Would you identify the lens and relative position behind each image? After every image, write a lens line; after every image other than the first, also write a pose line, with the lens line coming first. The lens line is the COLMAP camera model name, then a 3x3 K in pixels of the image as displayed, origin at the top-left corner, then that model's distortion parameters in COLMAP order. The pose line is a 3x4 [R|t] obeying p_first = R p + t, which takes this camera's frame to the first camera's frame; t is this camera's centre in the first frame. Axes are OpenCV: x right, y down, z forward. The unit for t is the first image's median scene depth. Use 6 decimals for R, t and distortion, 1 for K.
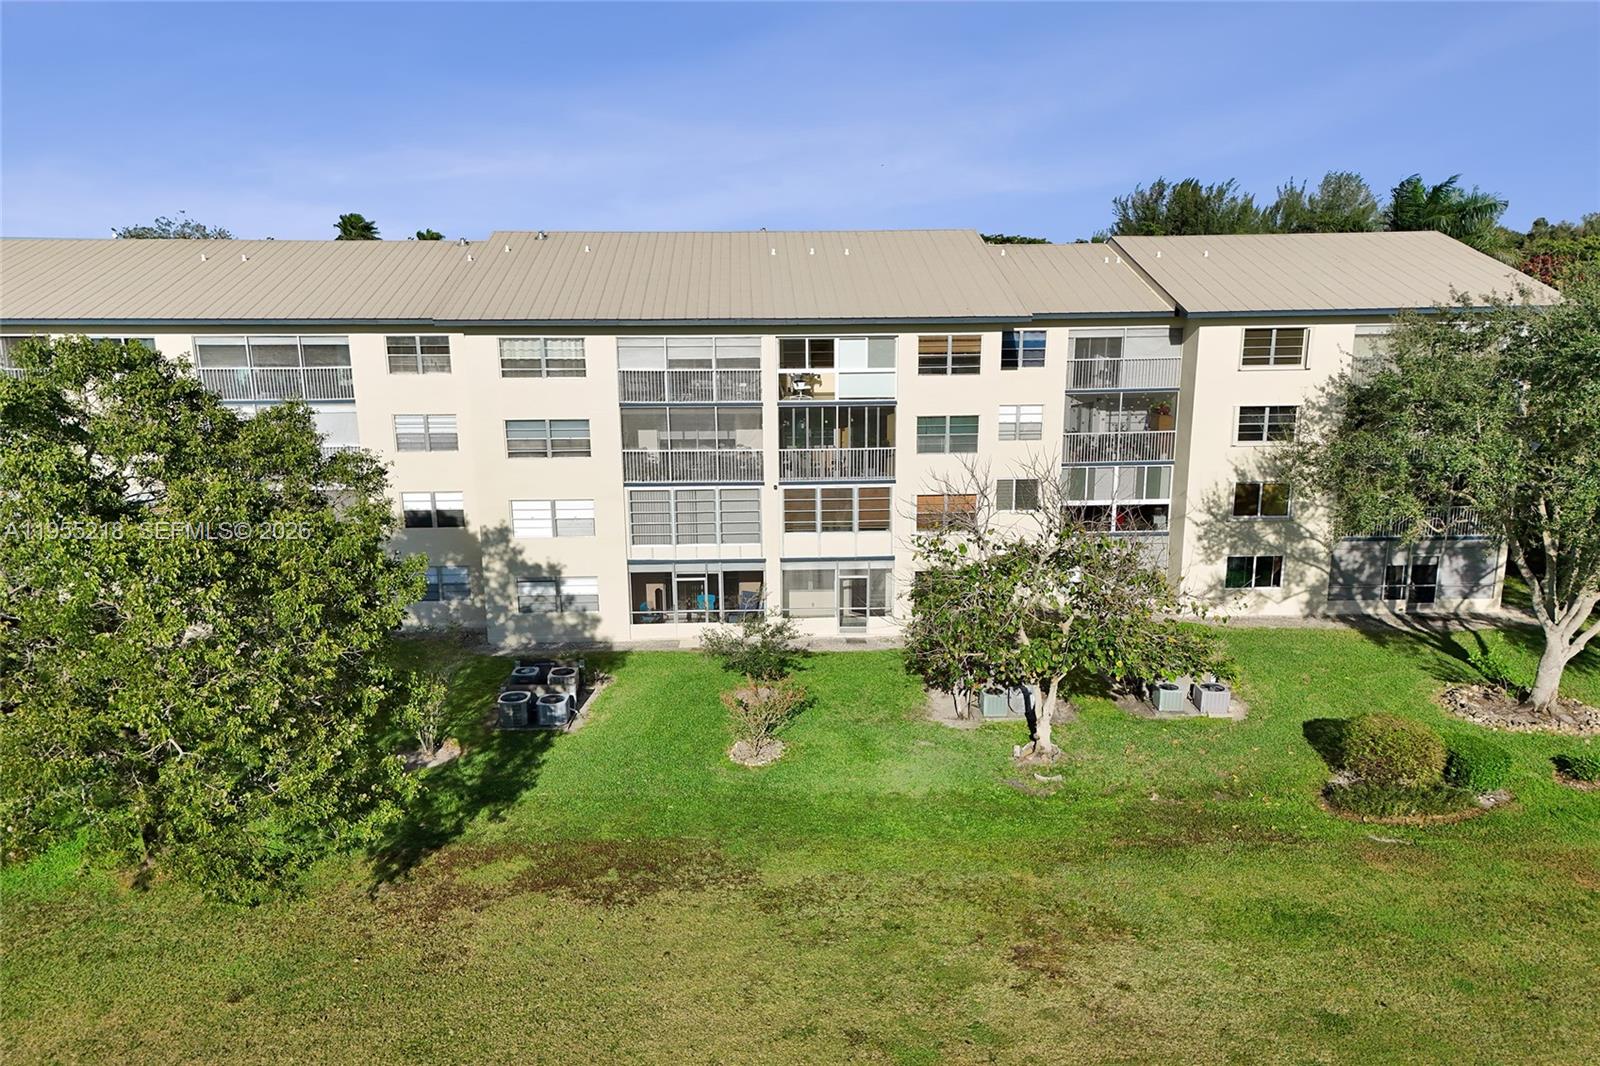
lens RADIAL K [[1156.1, 0, 764.3], [0, 1156.1, 591.3], [0, 0, 1]] dist [0.079297, -0.044167]
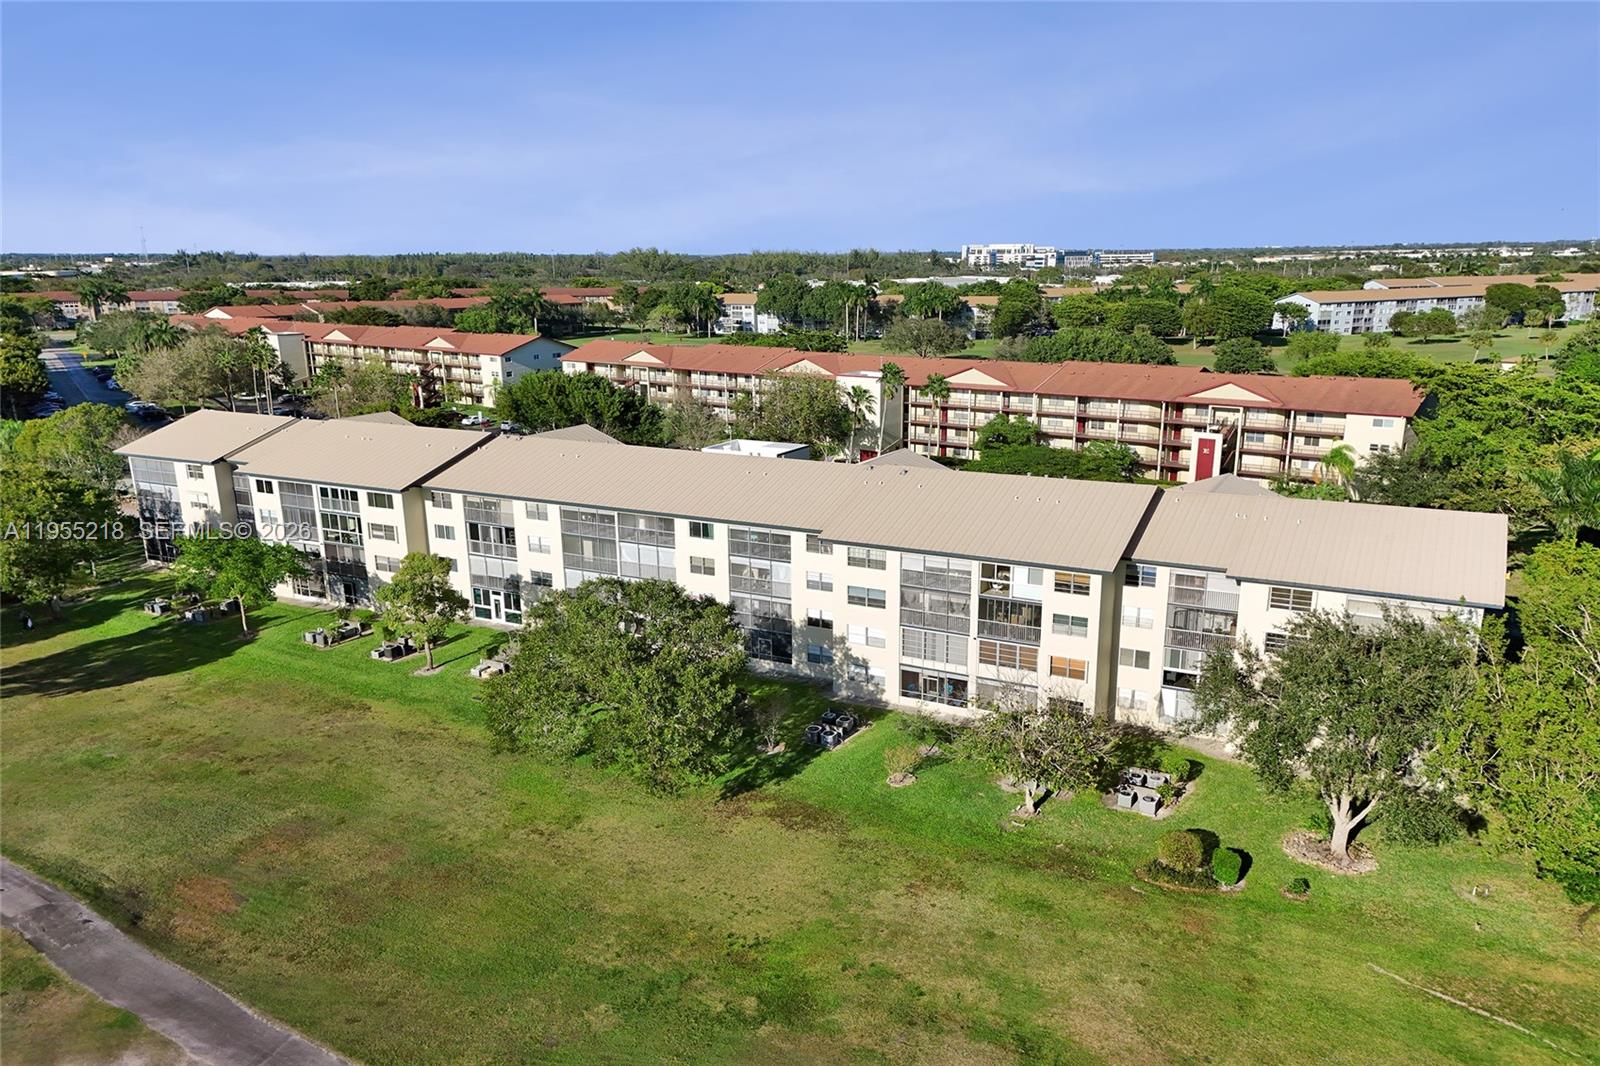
lens RADIAL K [[1131.2, 0, 812.1], [0, 1131.2, 592.3], [0, 0, 1]] dist [0.078577, -0.039985]
pose [[0.871482, 0.142333, -0.469319, 0.624553], [-0.118748, 0.989724, 0.079654, -0.278349], [0.475833, -0.013687, 0.879429, -0.718416]]
